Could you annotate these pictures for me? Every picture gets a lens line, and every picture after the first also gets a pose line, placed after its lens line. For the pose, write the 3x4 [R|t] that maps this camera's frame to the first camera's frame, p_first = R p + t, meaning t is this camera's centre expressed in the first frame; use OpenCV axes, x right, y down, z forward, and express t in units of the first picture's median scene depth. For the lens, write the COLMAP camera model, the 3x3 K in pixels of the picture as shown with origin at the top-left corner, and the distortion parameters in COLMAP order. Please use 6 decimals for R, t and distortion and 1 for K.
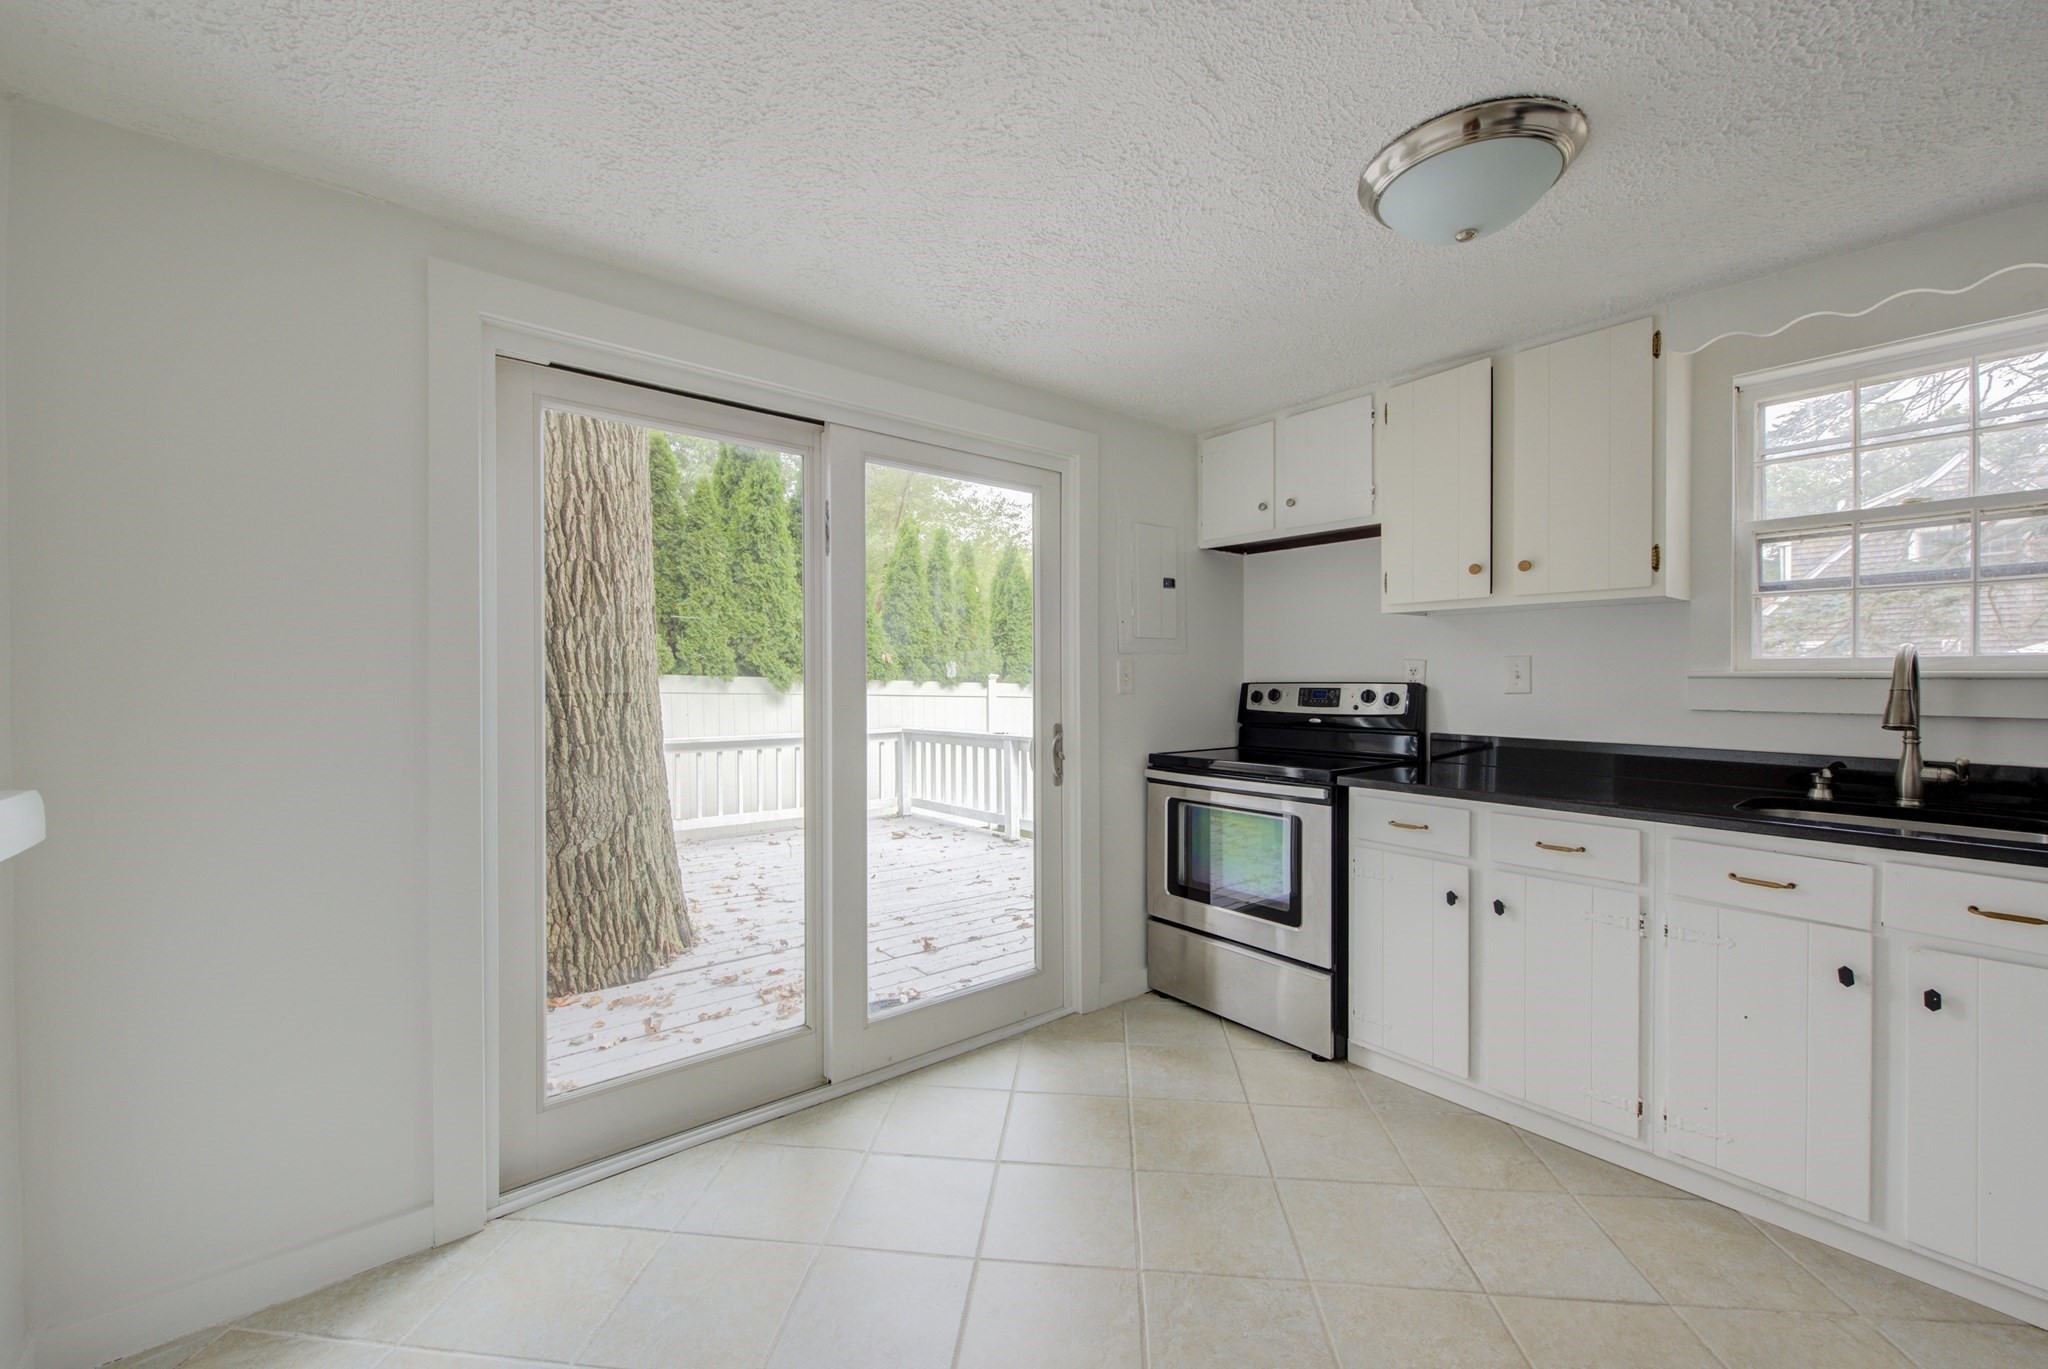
lens RADIAL K [[809.1, 0, 1020.1], [0, 809.1, 681.0], [0, 0, 1]] dist [0.000162, -0.000361]
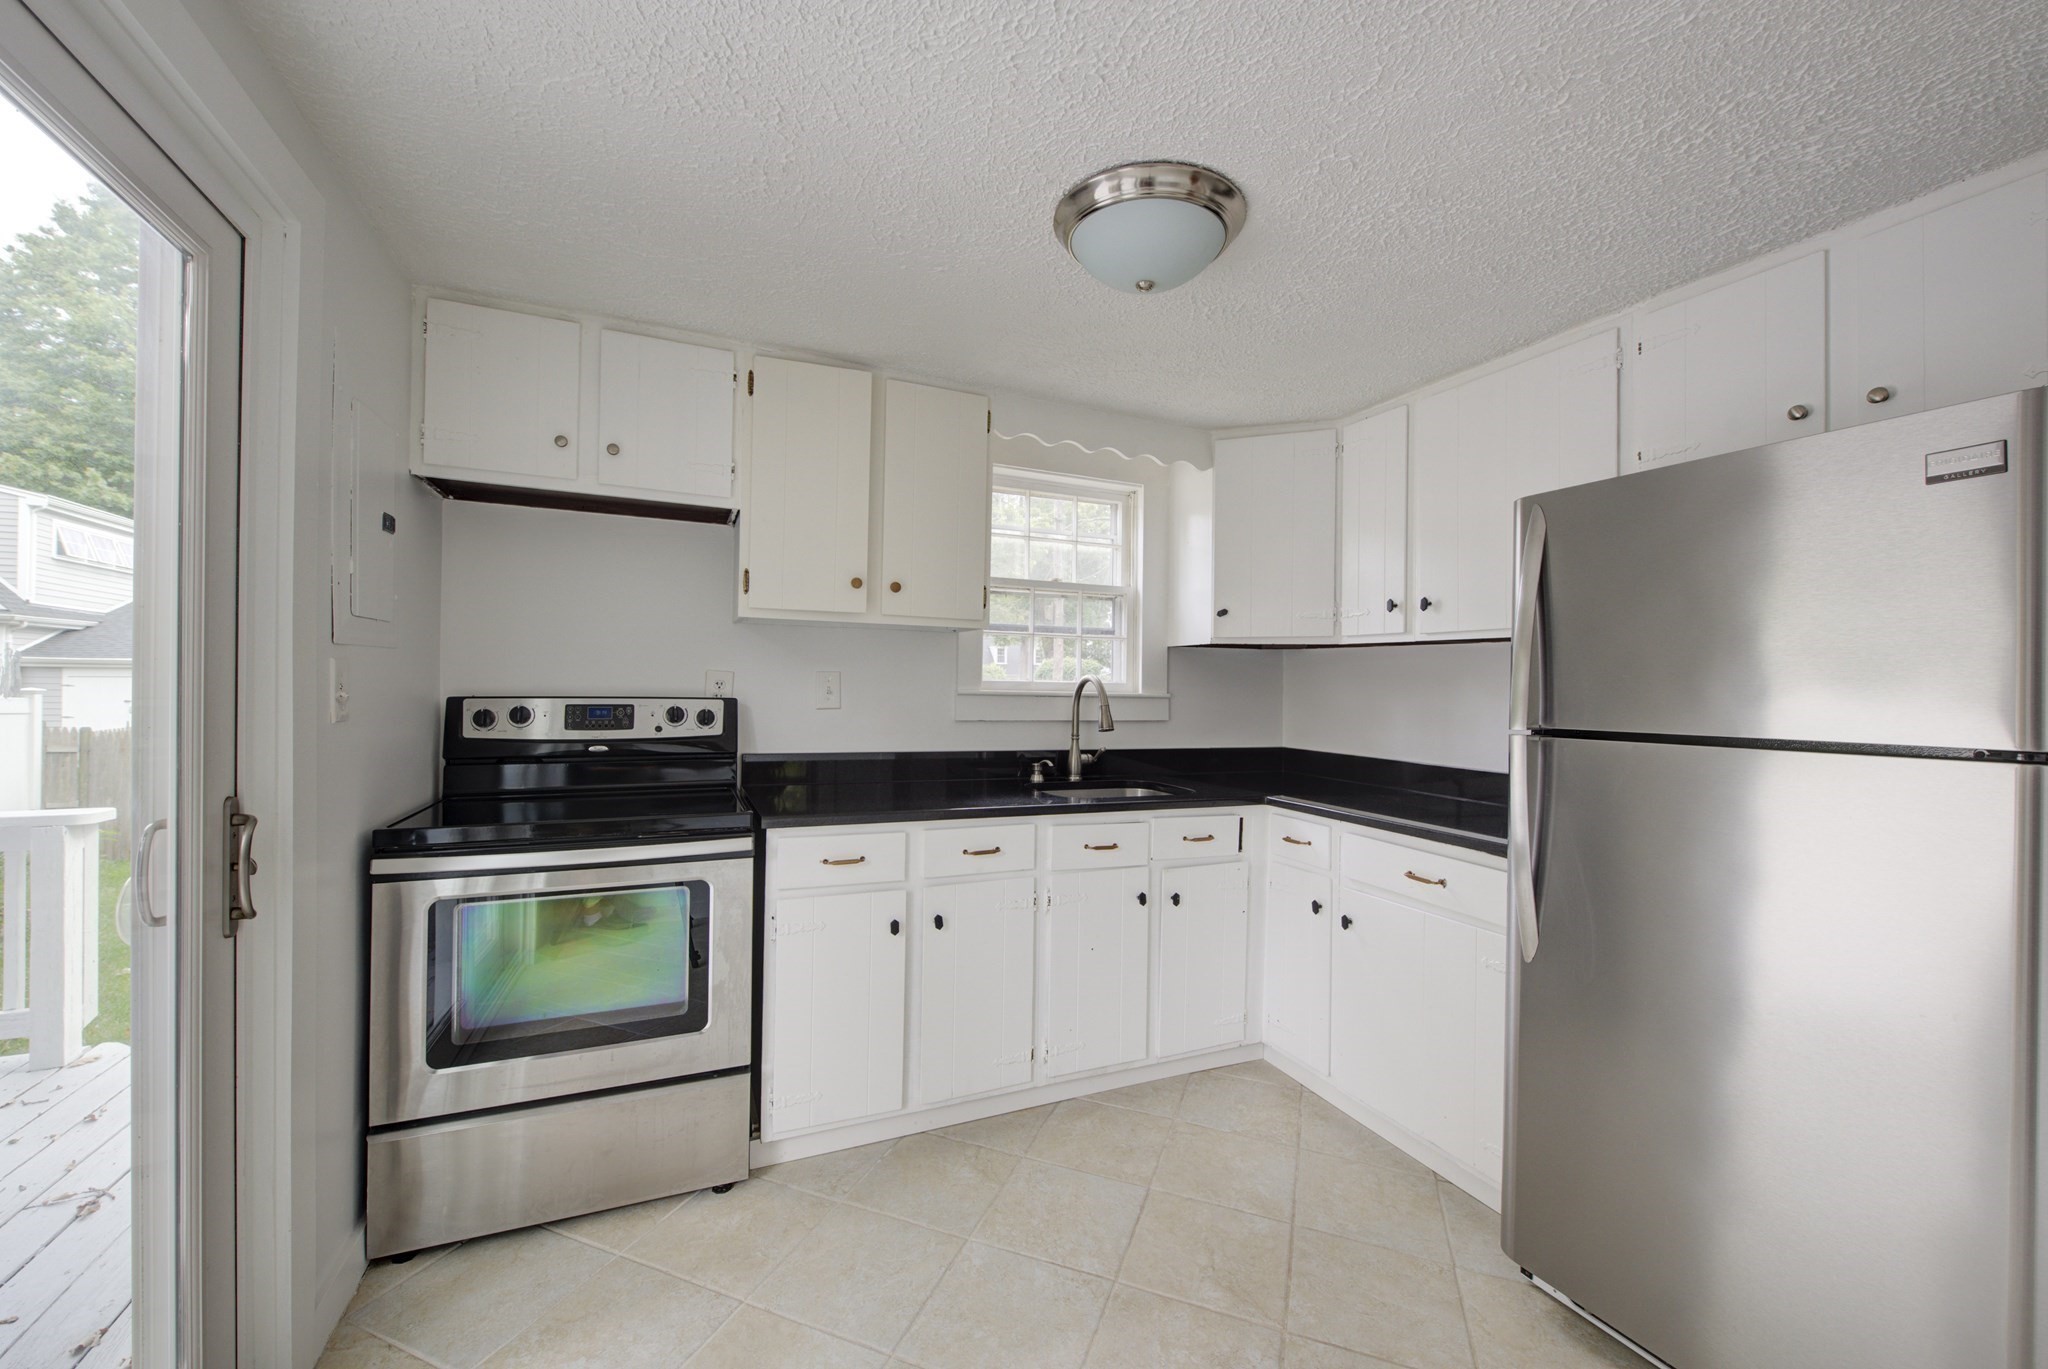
lens RADIAL K [[809.1, 0, 1020.1], [0, 809.1, 681.0], [0, 0, 1]] dist [0.000162, -0.000361]
pose [[0.259873, 0.013154, 0.965553, -0.300127], [-0.011297, 0.999880, -0.010581, -0.011436], [-0.965577, -0.008158, 0.259991, 0.517400]]
